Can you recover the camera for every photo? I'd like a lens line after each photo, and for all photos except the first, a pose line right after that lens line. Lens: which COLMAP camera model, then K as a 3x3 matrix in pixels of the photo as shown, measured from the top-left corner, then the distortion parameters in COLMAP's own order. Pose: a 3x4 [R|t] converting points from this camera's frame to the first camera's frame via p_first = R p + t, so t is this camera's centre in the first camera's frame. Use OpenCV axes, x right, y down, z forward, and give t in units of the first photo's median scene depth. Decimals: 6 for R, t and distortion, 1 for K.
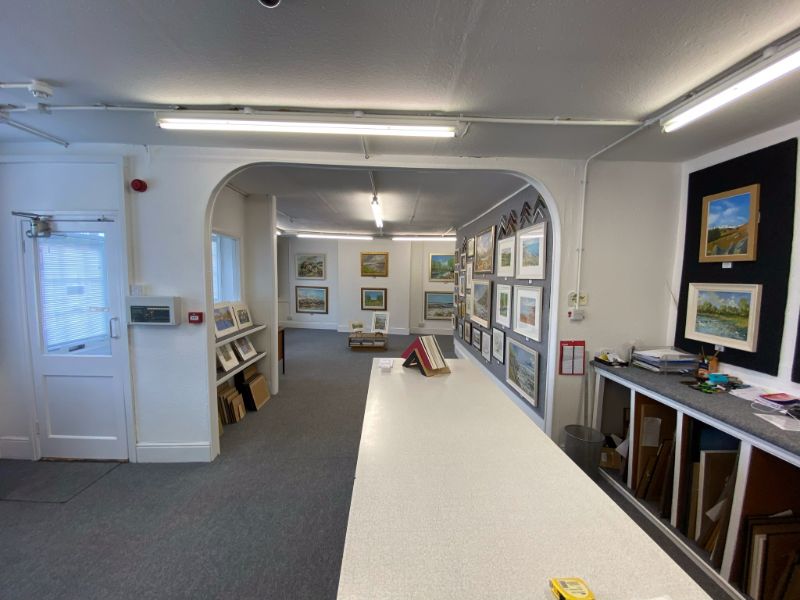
lens RADIAL K [[319.0, 0, 400.0], [0, 319.0, 300.0], [0, 0, 1]] dist [0.004501, -0.000254]
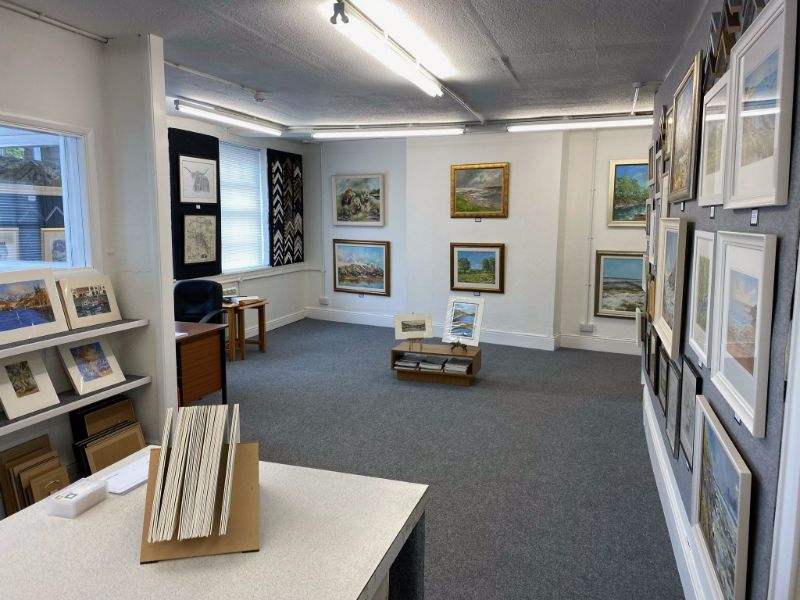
lens RADIAL K [[605.3, 0, 400.0], [0, 605.3, 300.0], [0, 0, 1]] dist [0.010186, 0.001131]
pose [[0.938765, 0.032749, -0.342998, 0.115450], [-0.014503, 0.998346, 0.055629, -0.003238], [0.344253, -0.047248, 0.937687, 0.145651]]
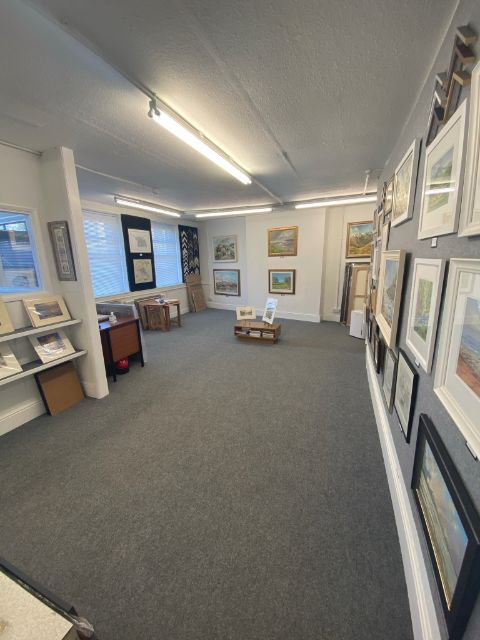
lens RADIAL K [[255.2, 0, 240.0], [0, 255.2, 320.0], [0, 0, 1]] dist [0.004501, -0.000254]
pose [[0.911826, 0.055606, -0.406795, 0.114686], [0.010321, 0.987369, 0.158102, -0.011189], [0.410448, -0.148360, 0.899734, 0.280528]]
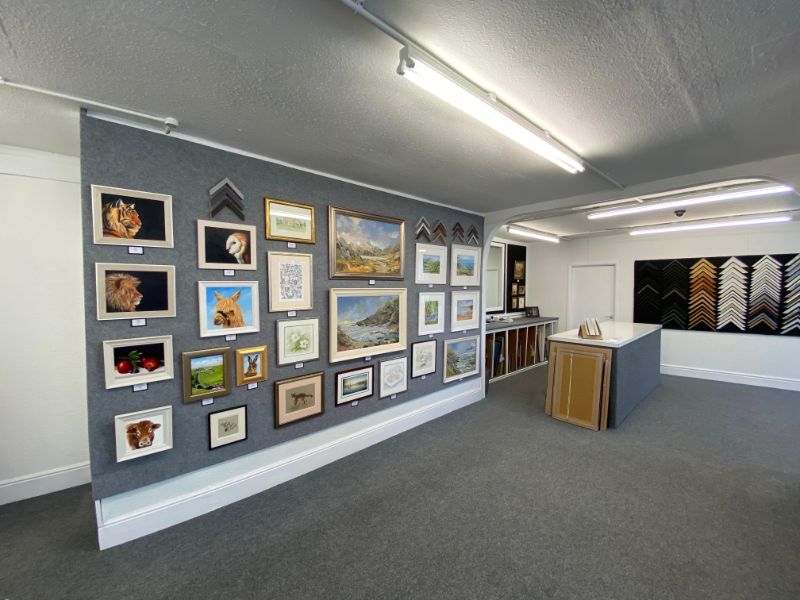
lens RADIAL K [[319.0, 0, 400.0], [0, 319.0, 300.0], [0, 0, 1]] dist [0.004501, -0.000254]
pose [[-0.639386, -0.045874, 0.767516, -0.163730], [0.048461, 0.993830, 0.099771, -0.057531], [-0.767357, 0.100987, -0.633218, 0.779426]]
